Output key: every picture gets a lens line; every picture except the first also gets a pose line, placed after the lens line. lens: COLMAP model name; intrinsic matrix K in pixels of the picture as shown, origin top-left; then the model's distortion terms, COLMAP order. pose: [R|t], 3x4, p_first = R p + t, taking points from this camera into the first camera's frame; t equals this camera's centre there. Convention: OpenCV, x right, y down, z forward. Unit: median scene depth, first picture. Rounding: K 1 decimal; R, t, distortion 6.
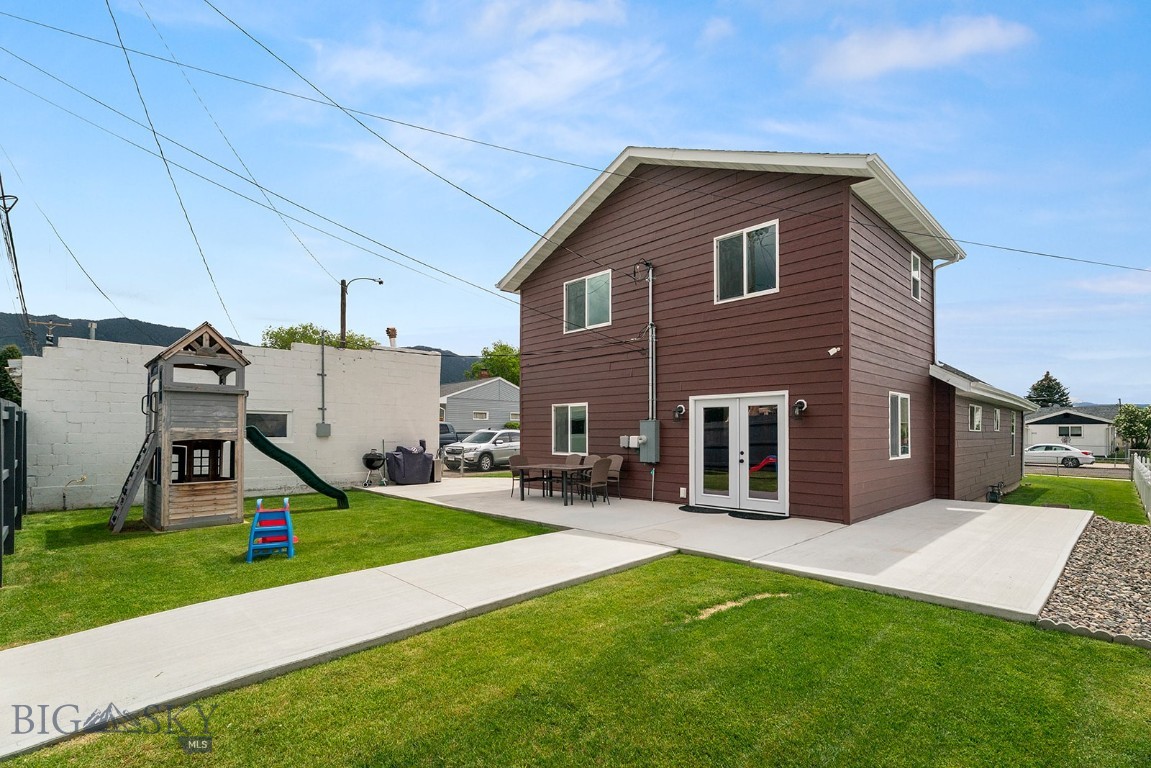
lens RADIAL K [[520.4, 0, 545.3], [0, 520.4, 420.8], [0, 0, 1]] dist [0.002755, -0.001736]
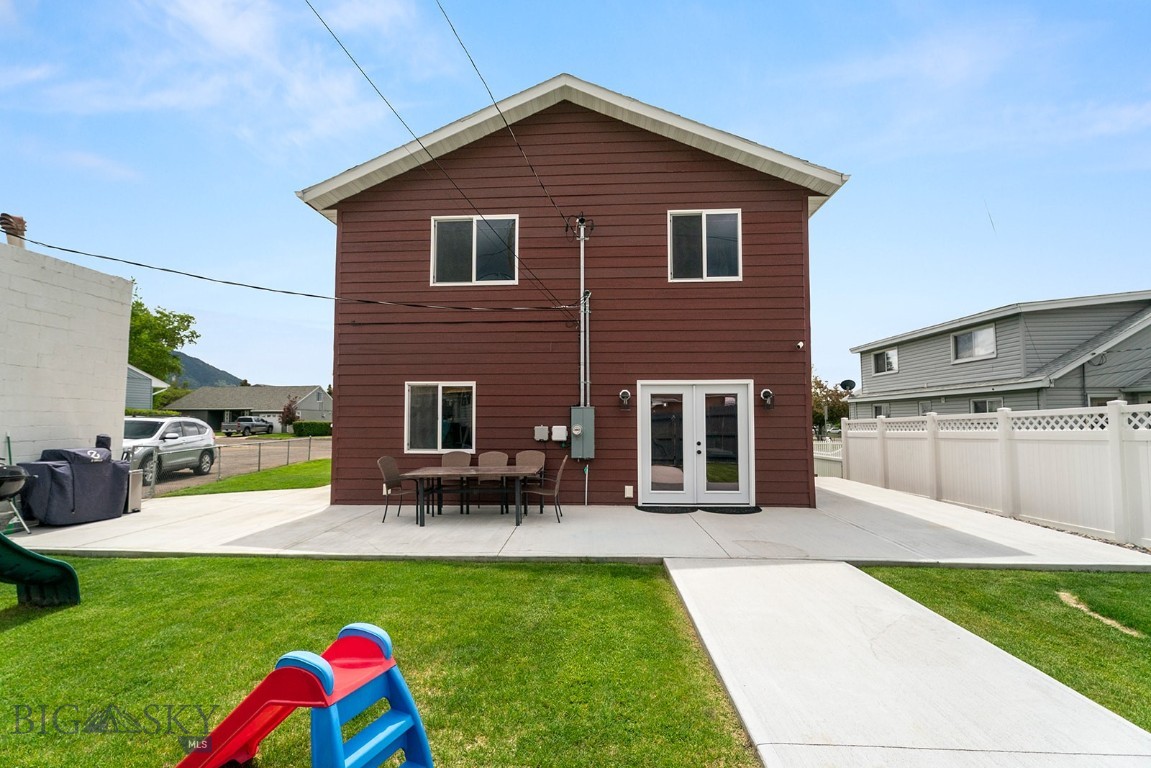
lens RADIAL K [[520.4, 0, 571.1], [0, 520.4, 387.9], [0, 0, 1]] dist [0.002755, -0.001736]
pose [[0.726473, 0.043192, 0.685836, -0.384955], [-0.015256, 0.998791, -0.046741, 0.007888], [-0.687026, 0.023492, 0.726253, 0.417135]]
